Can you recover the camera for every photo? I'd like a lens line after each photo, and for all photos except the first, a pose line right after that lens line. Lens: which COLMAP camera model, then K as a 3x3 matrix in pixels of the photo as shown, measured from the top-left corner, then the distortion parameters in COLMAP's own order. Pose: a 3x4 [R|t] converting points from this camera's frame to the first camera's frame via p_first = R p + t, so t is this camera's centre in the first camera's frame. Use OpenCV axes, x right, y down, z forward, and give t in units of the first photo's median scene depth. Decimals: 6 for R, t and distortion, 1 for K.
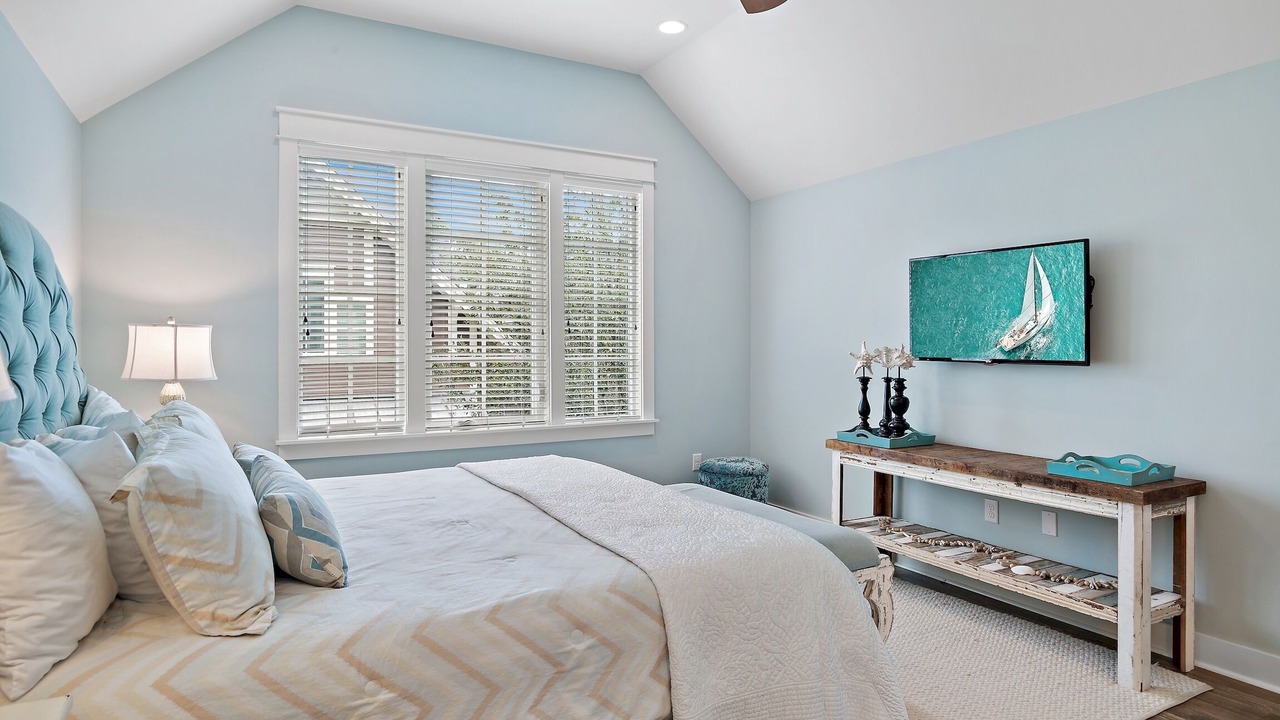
lens RADIAL K [[717.6, 0, 640.0], [0, 717.6, 360.0], [0, 0, 1]] dist [-0.015494, -0.000415]
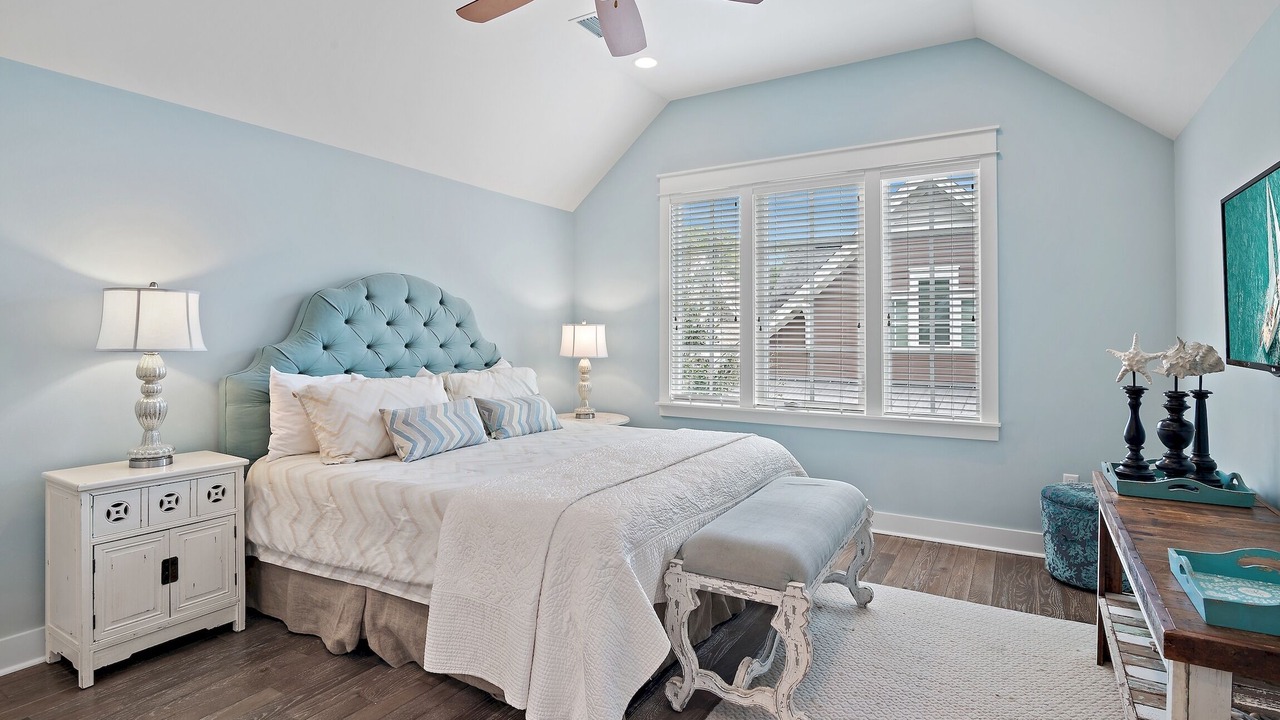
lens RADIAL K [[641.3, 0, 645.0], [0, 641.3, 348.5], [0, 0, 1]] dist [-0.018788, -0.000139]
pose [[0.498888, 0.018218, -0.866475, 0.623075], [-0.022260, 0.999719, 0.008203, -0.006875], [0.866380, 0.015196, 0.499153, 0.315618]]
